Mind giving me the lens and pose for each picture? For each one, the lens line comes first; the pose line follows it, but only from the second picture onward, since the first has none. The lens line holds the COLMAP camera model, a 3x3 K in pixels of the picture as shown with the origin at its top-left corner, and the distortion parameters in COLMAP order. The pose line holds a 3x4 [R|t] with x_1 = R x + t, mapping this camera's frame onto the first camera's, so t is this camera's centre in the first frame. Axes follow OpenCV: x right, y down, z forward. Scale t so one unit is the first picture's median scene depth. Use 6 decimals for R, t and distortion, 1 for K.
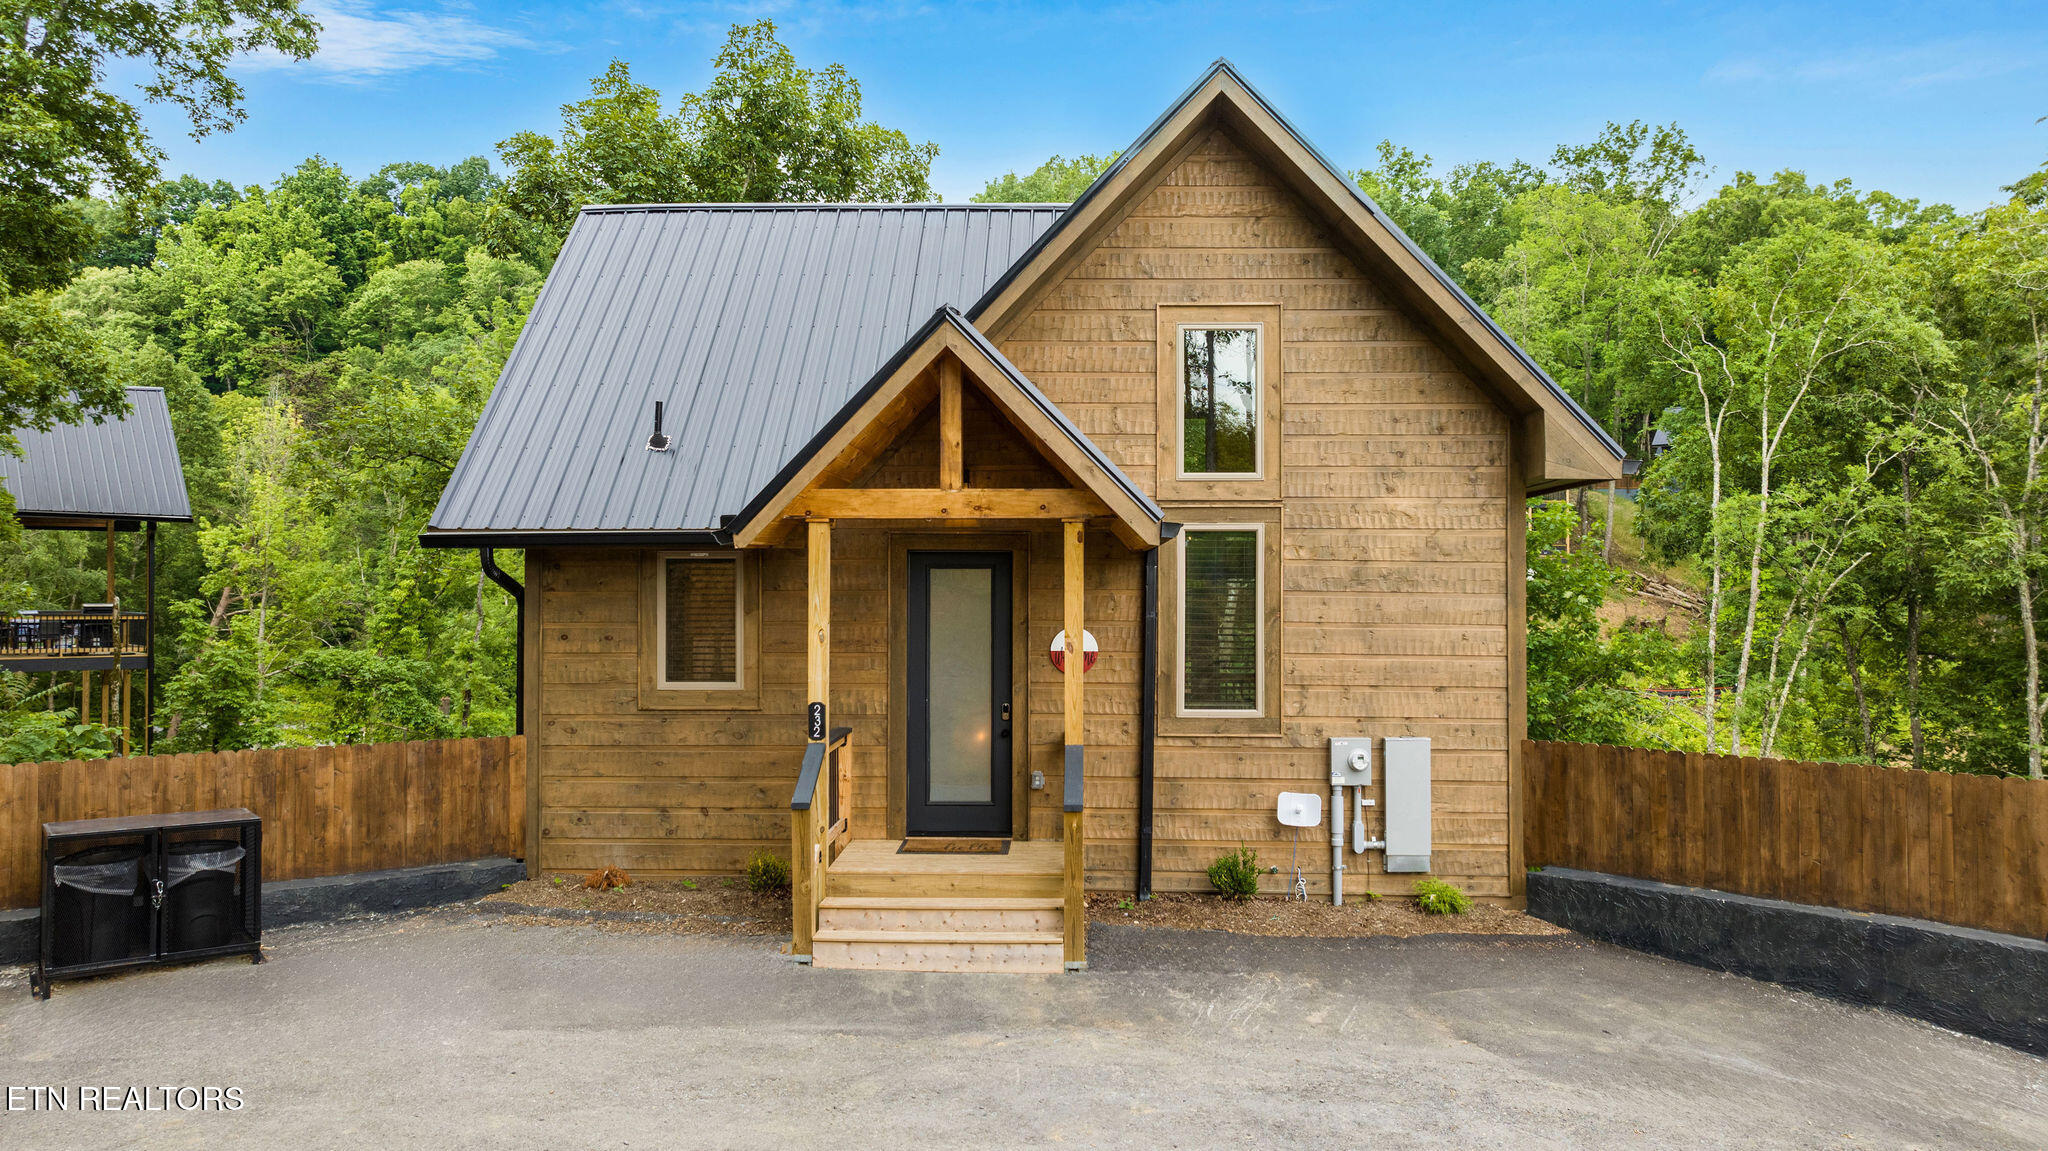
lens RADIAL K [[1424.8, 0, 1084.0], [0, 1424.8, 576.1], [0, 0, 1]] dist [-0.007055, -0.001916]
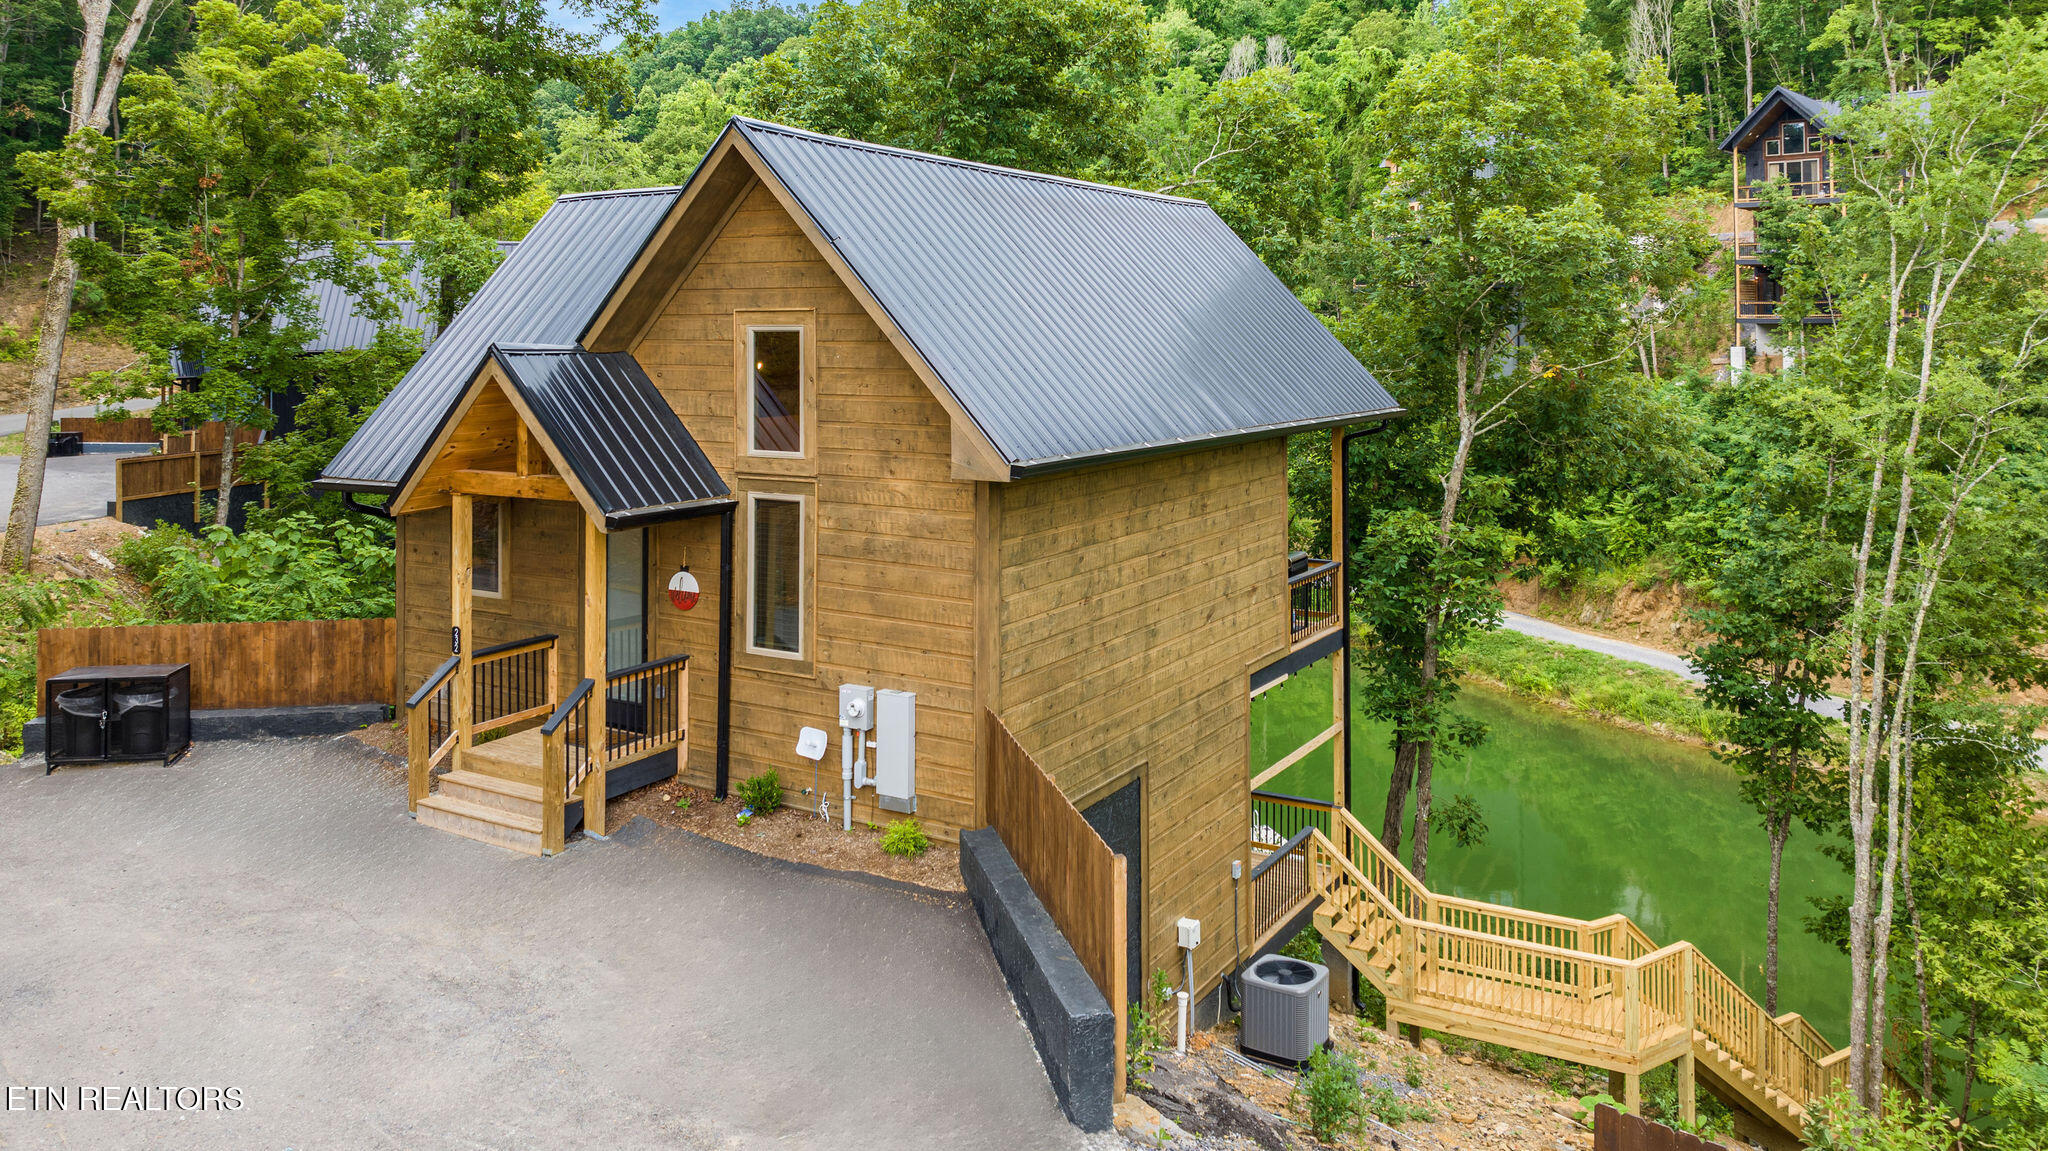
lens RADIAL K [[1484.4, 0, 1063.9], [0, 1484.4, 332.8], [0, 0, 1]] dist [-0.006925, 0.001354]
pose [[0.879068, -0.002649, -0.476688, 0.902869], [0.006957, 0.999949, 0.007272, -0.179719], [0.476645, -0.009709, 0.879042, 0.026904]]
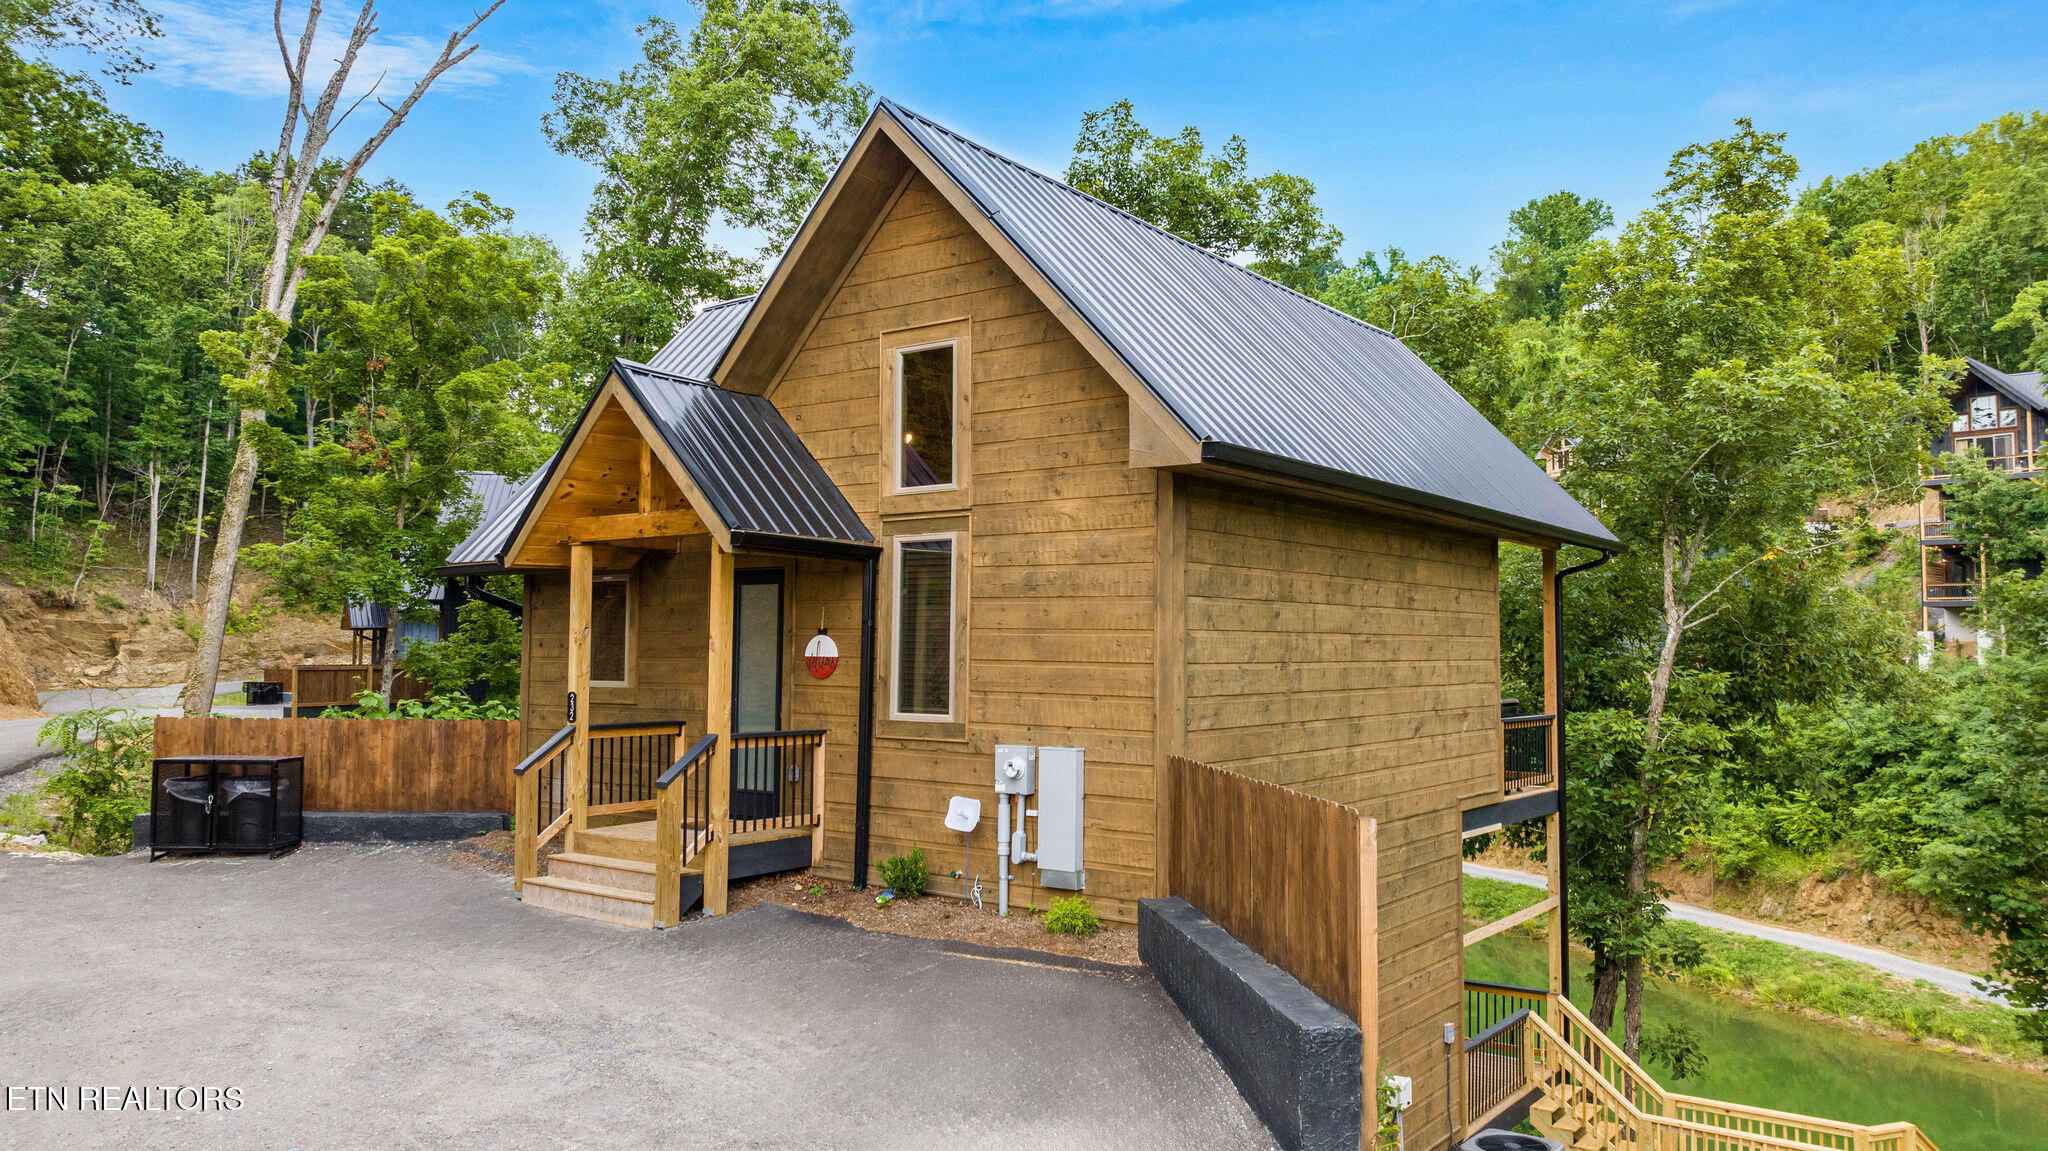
lens RADIAL K [[1434.9, 0, 1062.0], [0, 1434.9, 586.0], [0, 0, 1]] dist [-0.005550, -0.002434]
pose [[0.825303, -0.023963, -0.564181, 0.771465], [0.002347, 0.999236, -0.039009, 0.041928], [0.564685, 0.030870, 0.824729, 0.196101]]
